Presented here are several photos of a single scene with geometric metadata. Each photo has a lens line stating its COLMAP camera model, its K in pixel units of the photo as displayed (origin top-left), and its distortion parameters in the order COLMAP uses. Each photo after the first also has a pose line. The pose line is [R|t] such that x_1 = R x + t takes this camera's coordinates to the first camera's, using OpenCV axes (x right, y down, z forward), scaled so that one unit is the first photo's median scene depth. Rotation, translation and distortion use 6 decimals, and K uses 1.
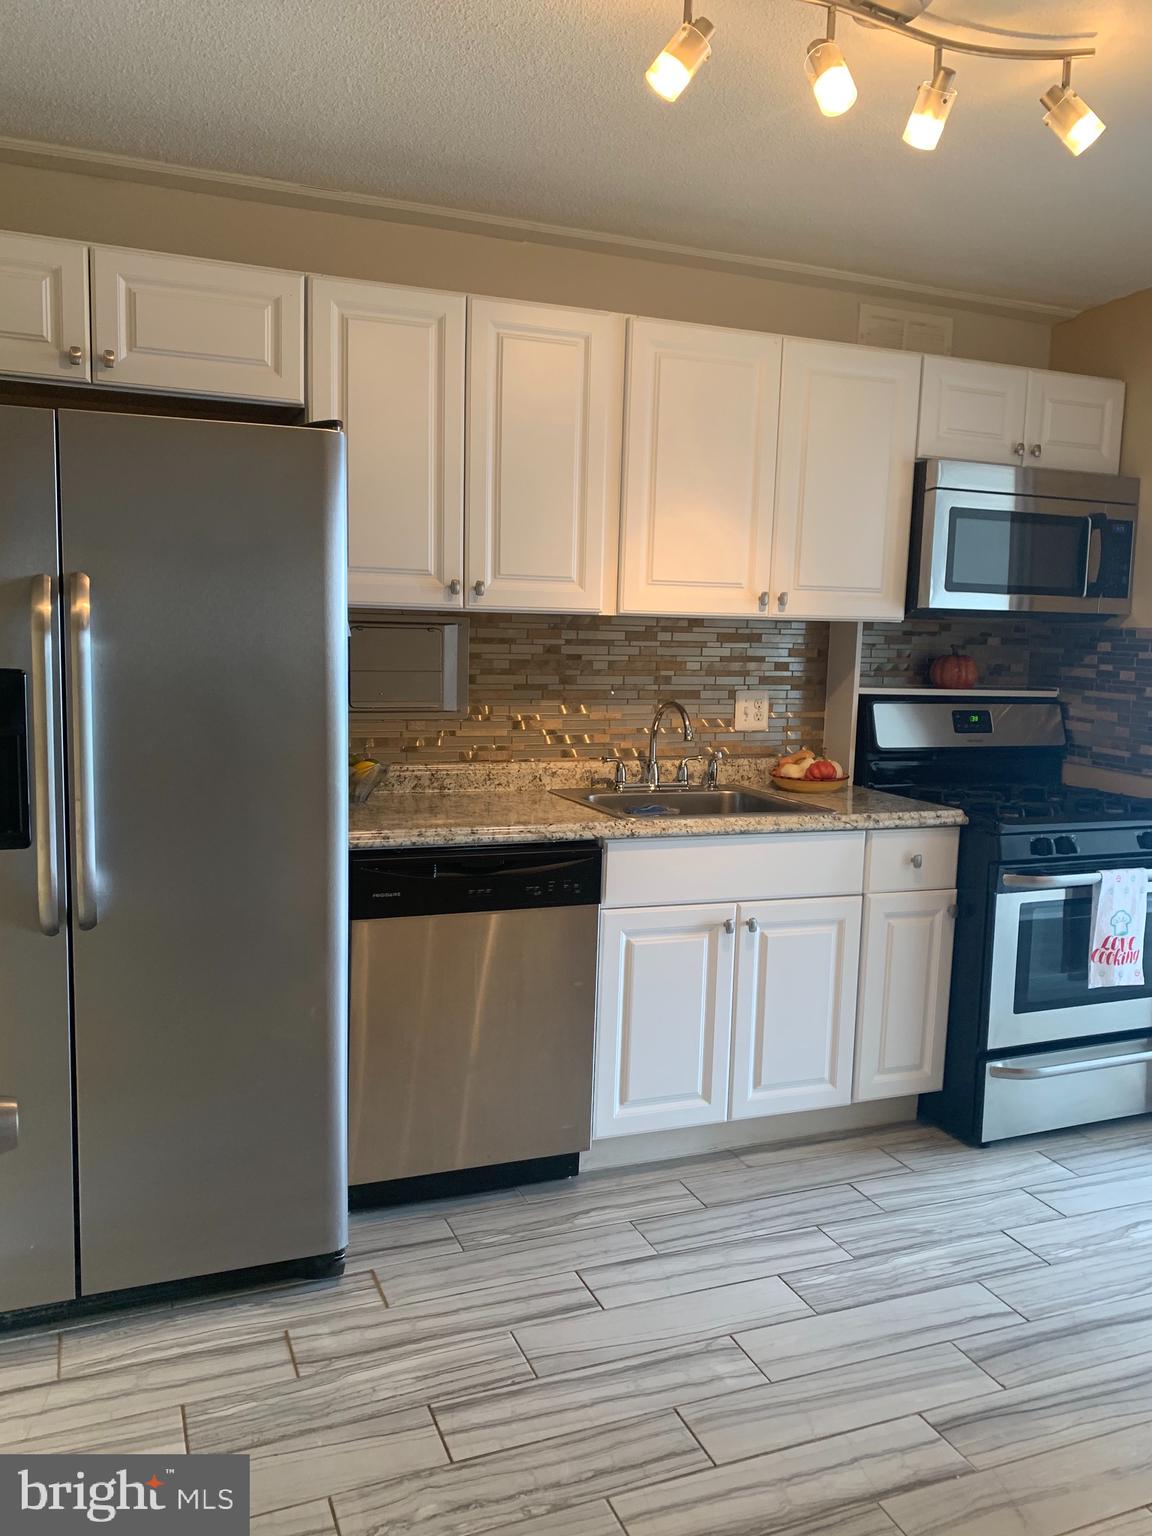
lens RADIAL K [[1174.5, 0, 578.6], [0, 1174.5, 757.2], [0, 0, 1]] dist [0.040193, -0.045049]
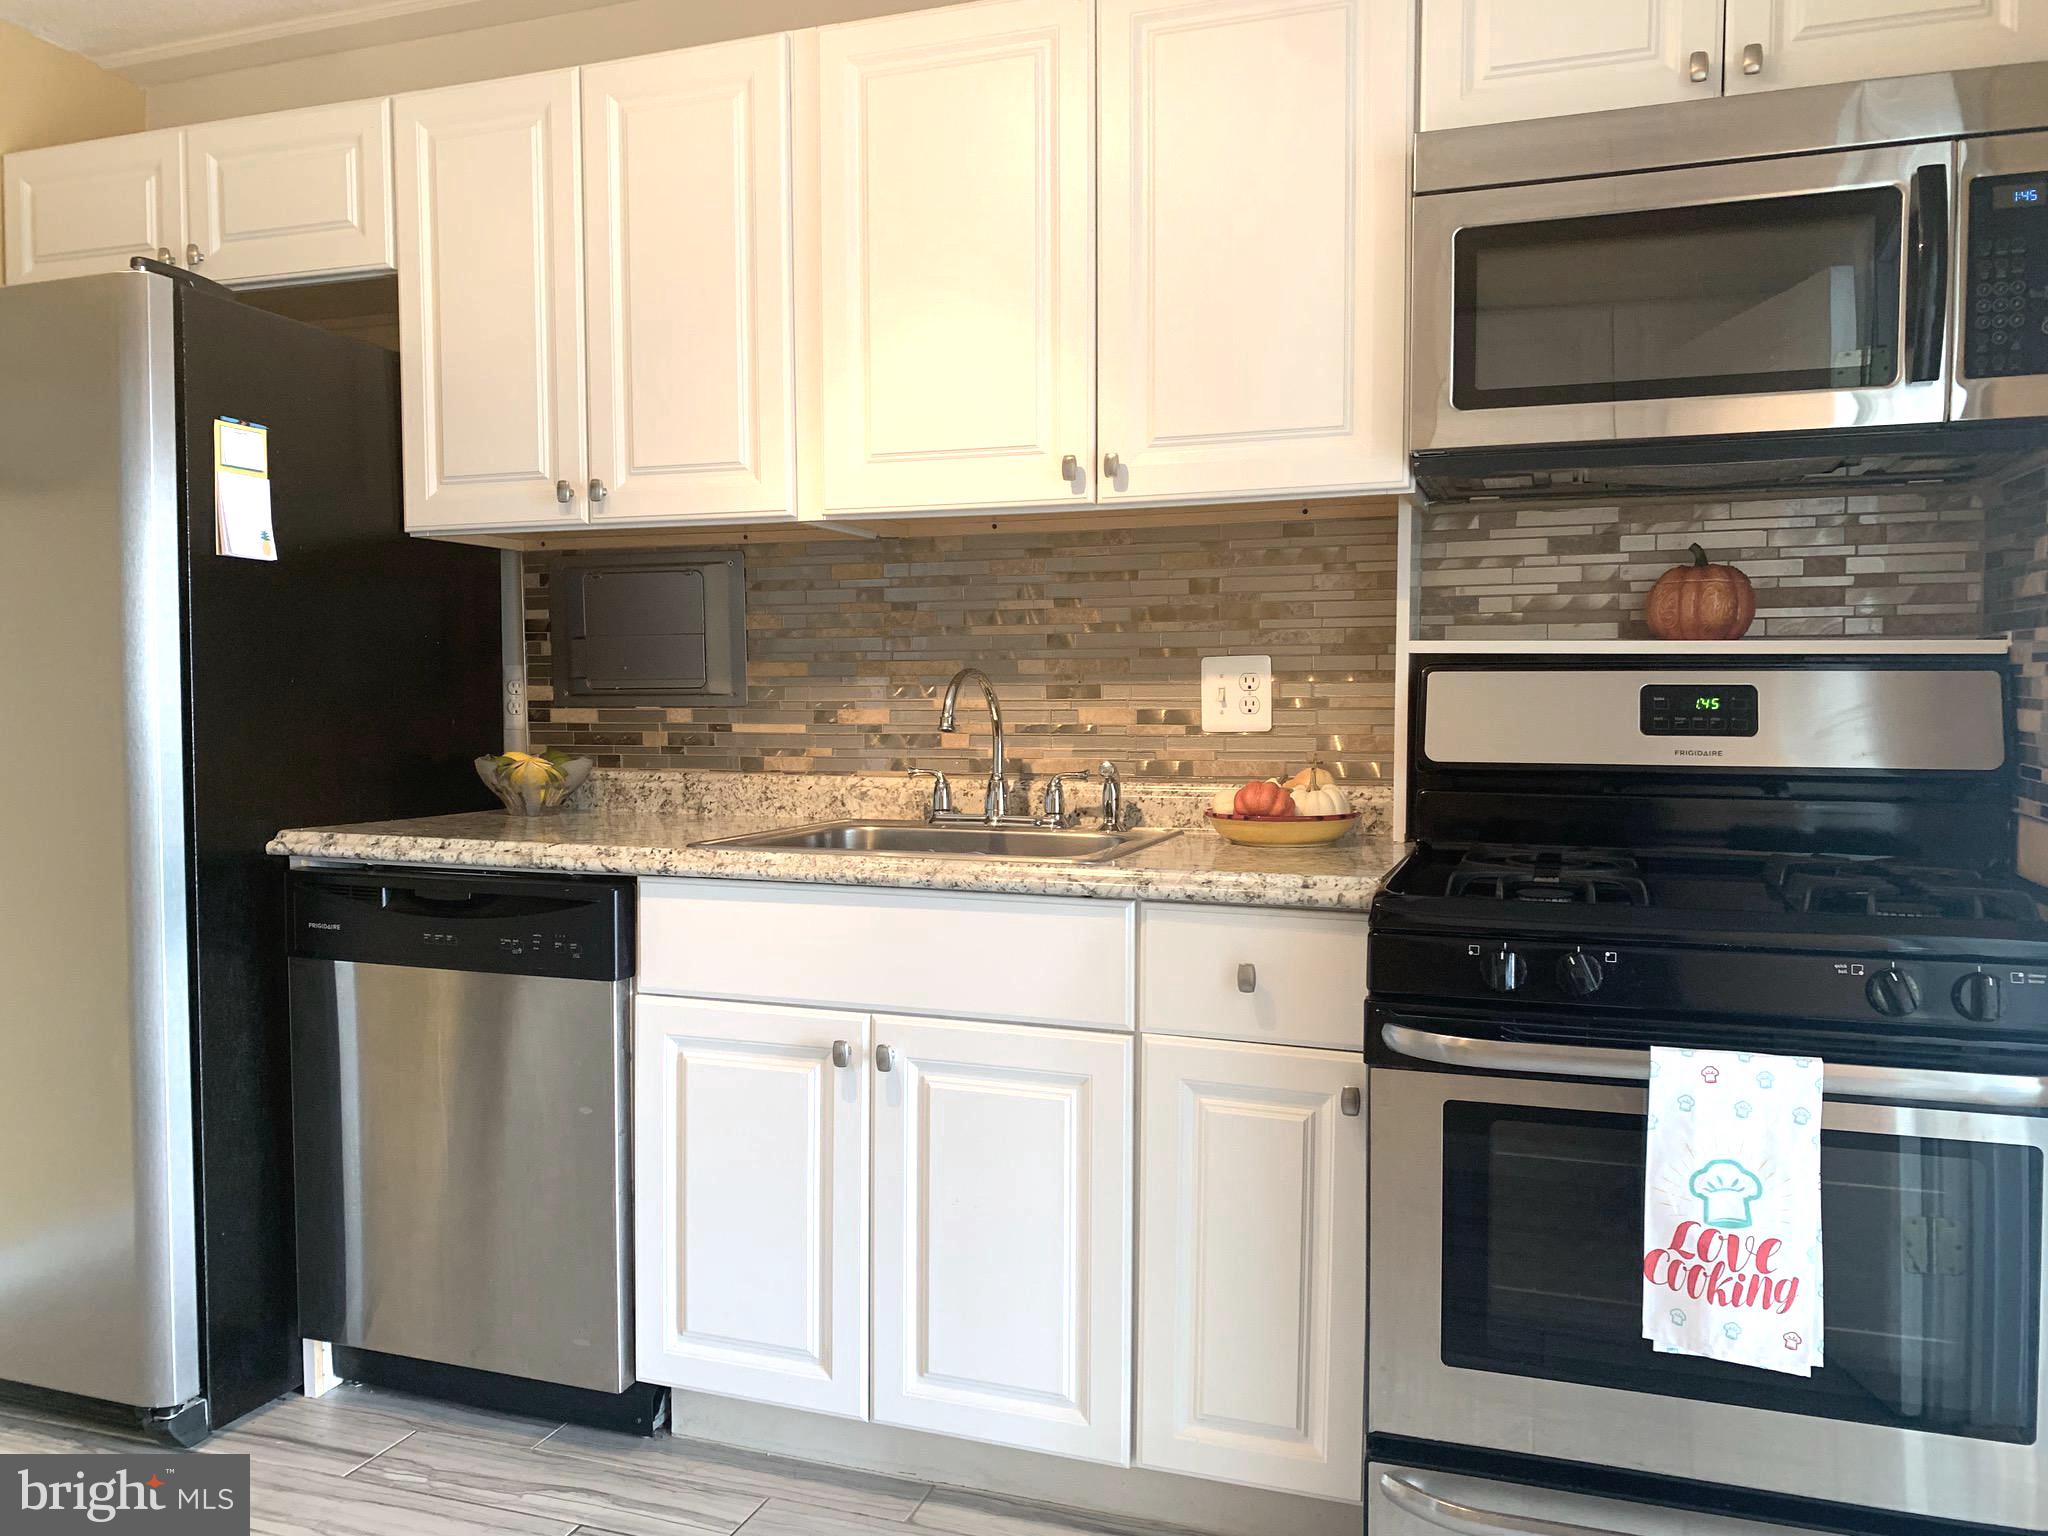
lens RADIAL K [[1566.0, 0, 1012.2], [0, 1566.0, 779.7], [0, 0, 1]] dist [0.040193, -0.045049]
pose [[0.748709, 0.007775, -0.662853, 0.690934], [-0.054011, 0.997322, -0.049309, 0.050258], [0.660695, 0.072719, 0.747124, 0.511851]]
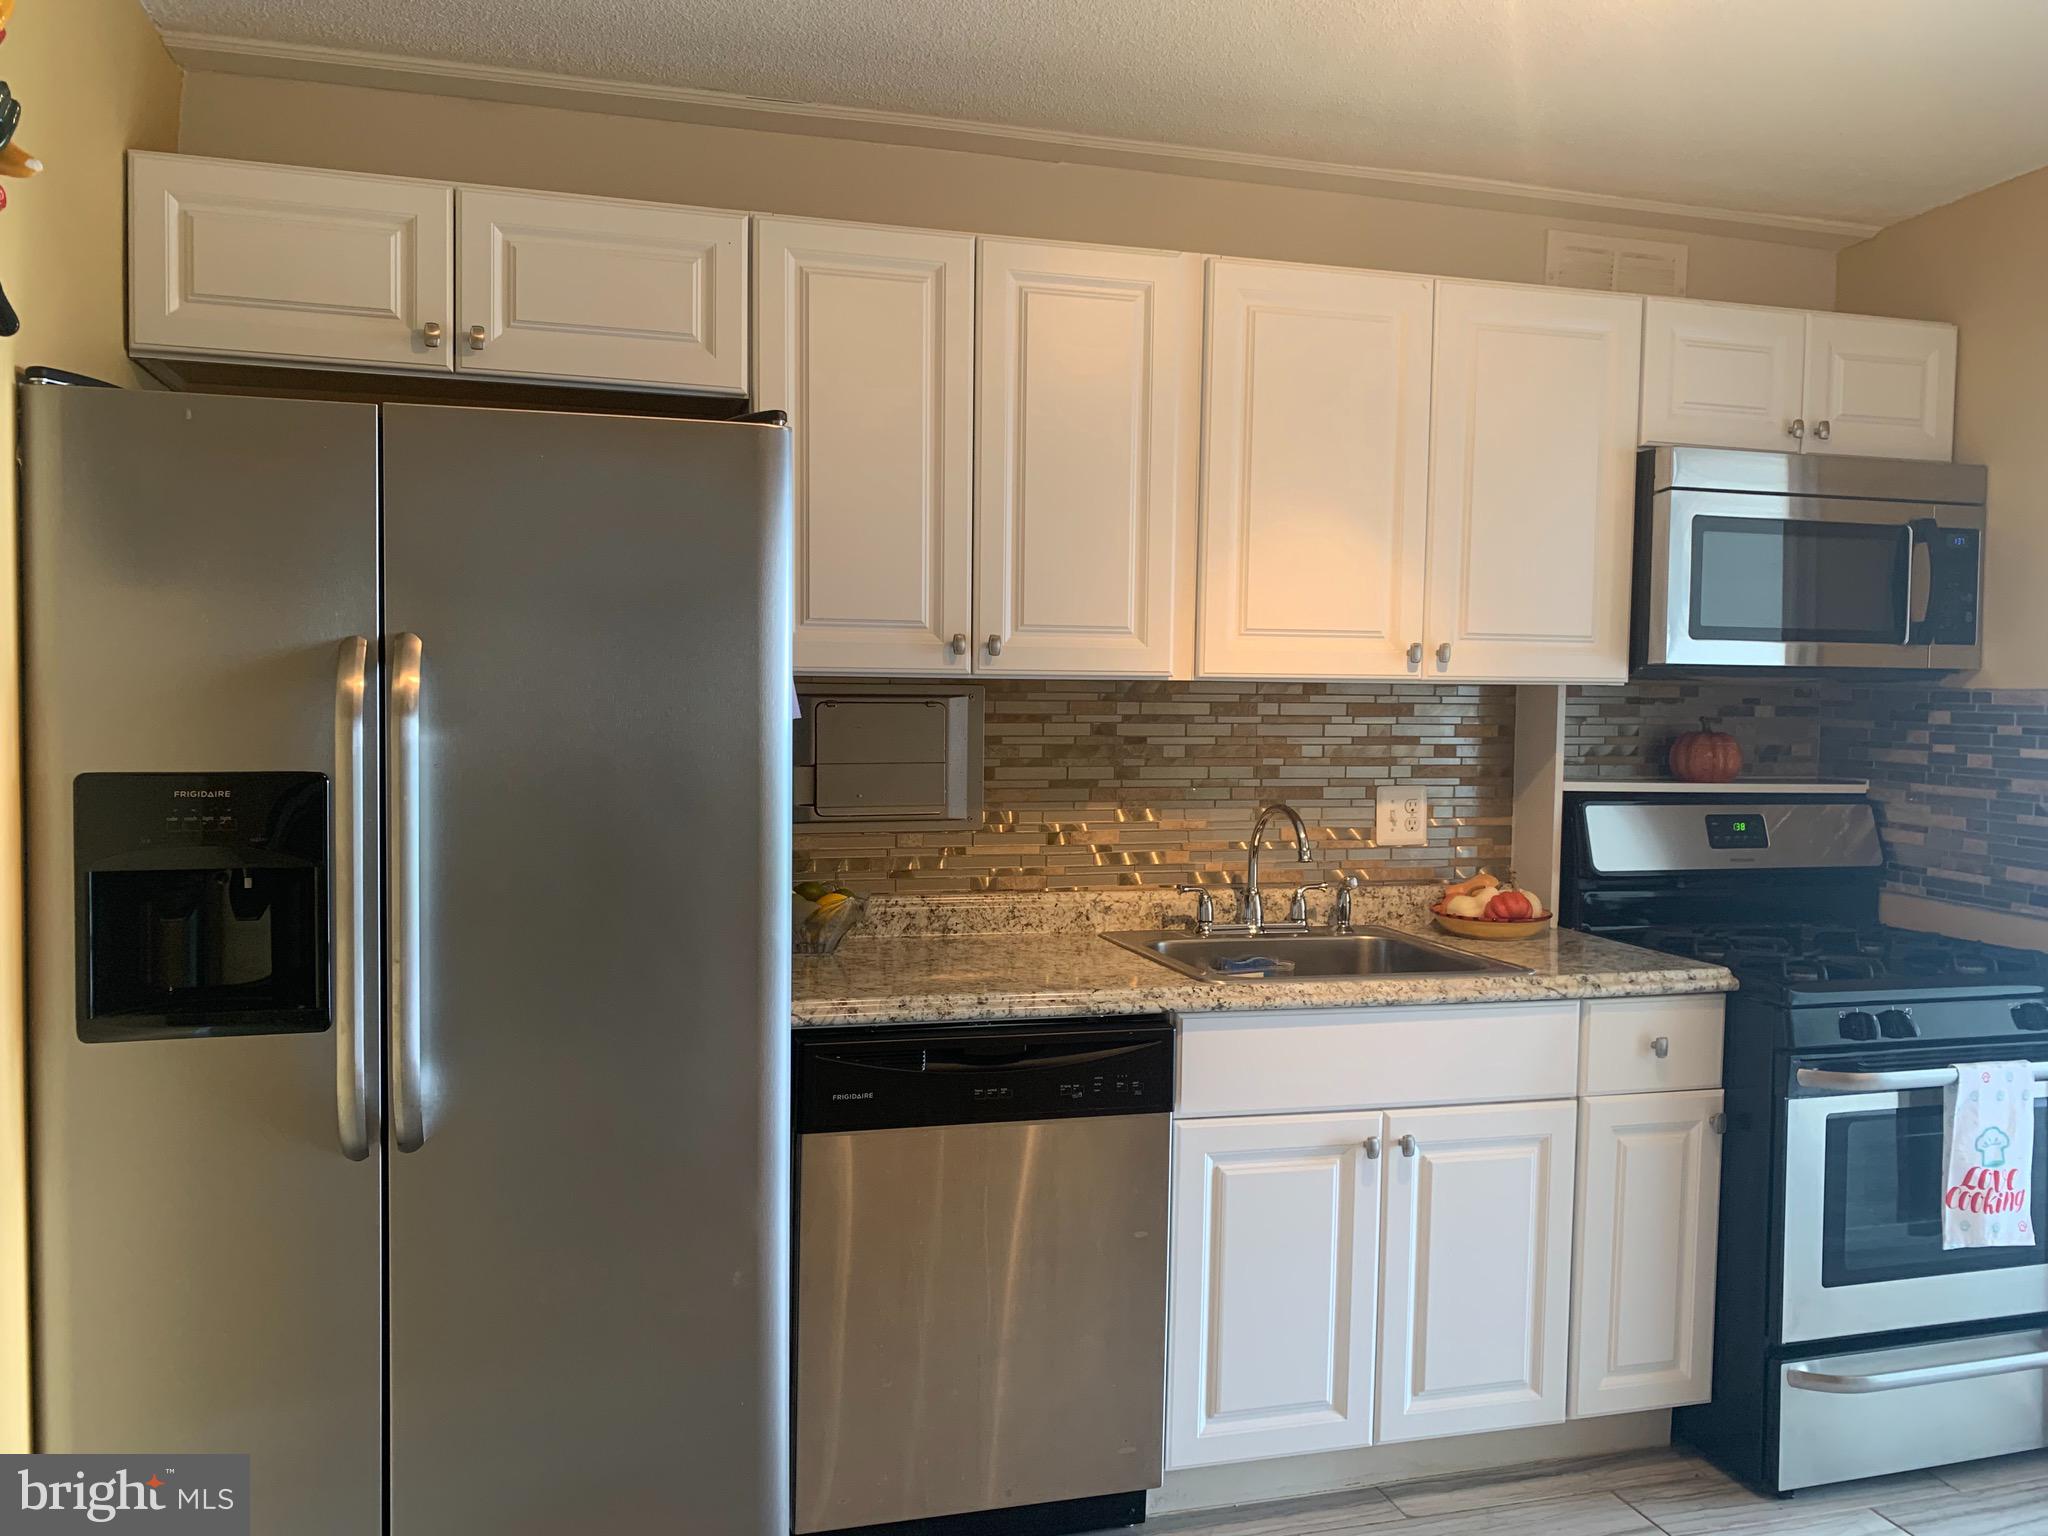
lens RADIAL K [[1566.0, 0, 1006.0], [0, 1566.0, 755.4], [0, 0, 1]] dist [0.040193, -0.045049]
pose [[0.994750, -0.008457, -0.101985, 0.016797], [0.001193, 0.997470, -0.071074, -0.012777], [0.102328, 0.070579, 0.992244, 0.087622]]
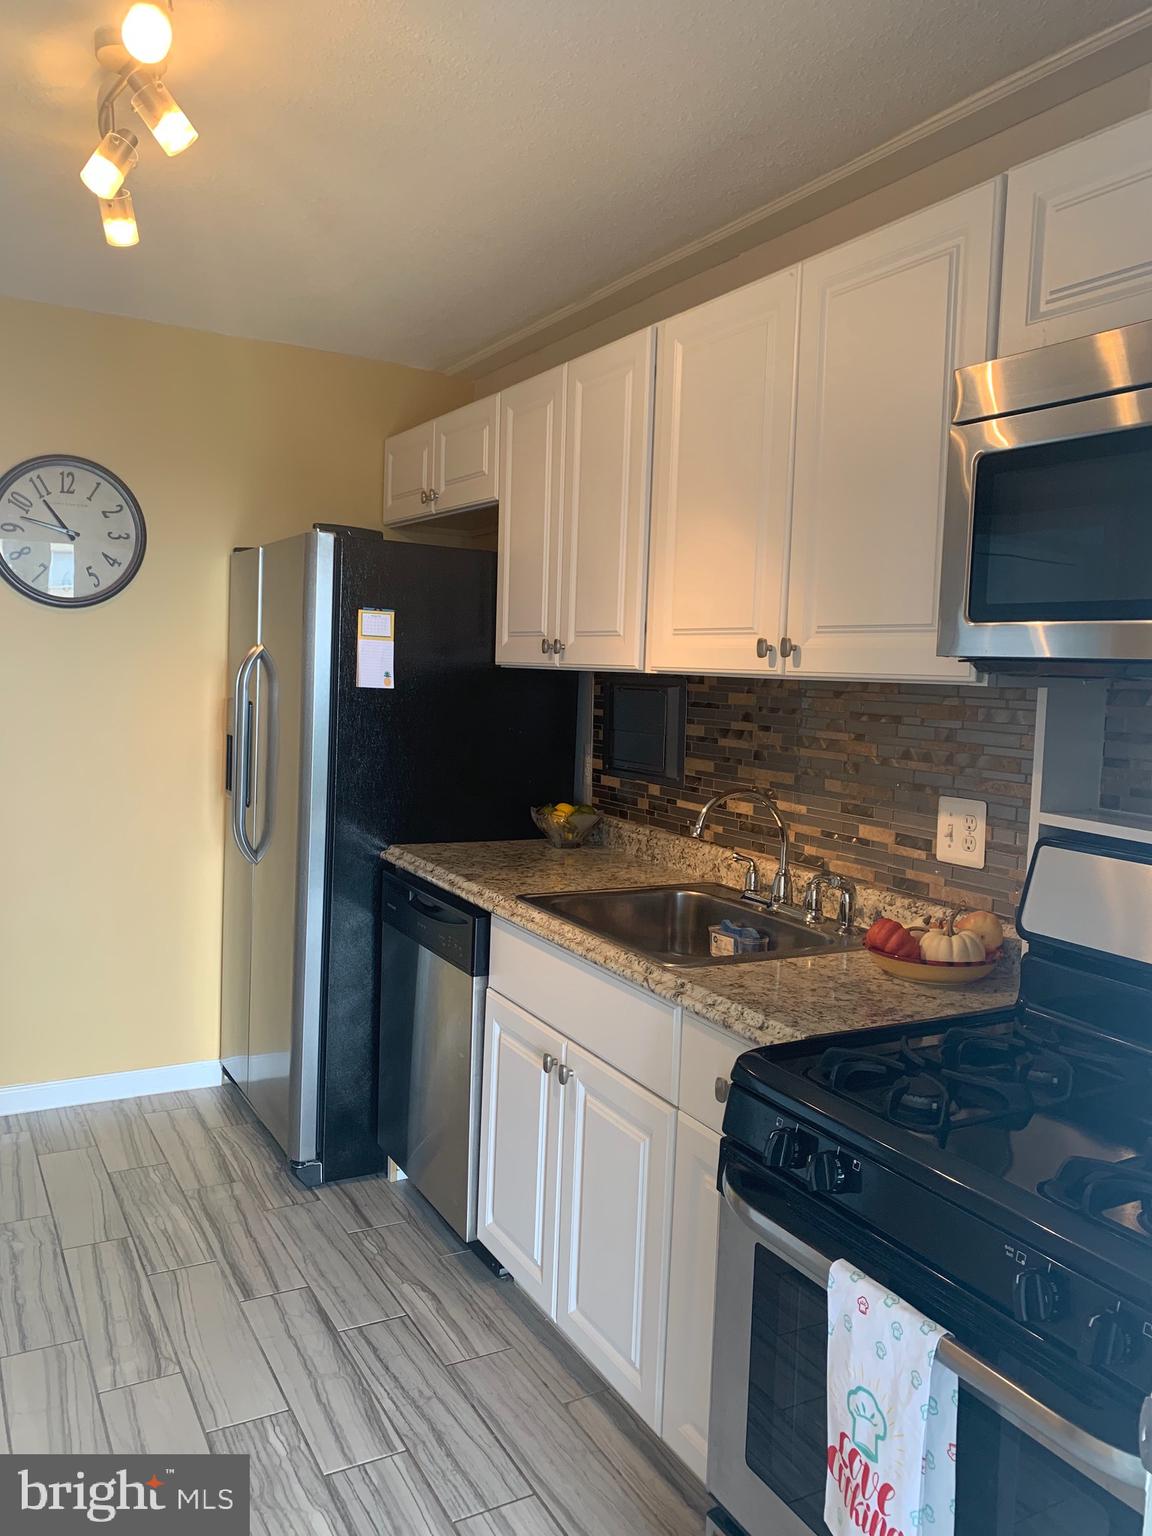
lens RADIAL K [[1174.5, 0, 575.1], [0, 1174.5, 753.7], [0, 0, 1]] dist [0.040193, -0.045049]
pose [[0.126299, 0.053759, -0.990534, 0.923086], [-0.143318, 0.989043, 0.035404, -0.092618], [0.981585, 0.137490, 0.132620, 0.910451]]
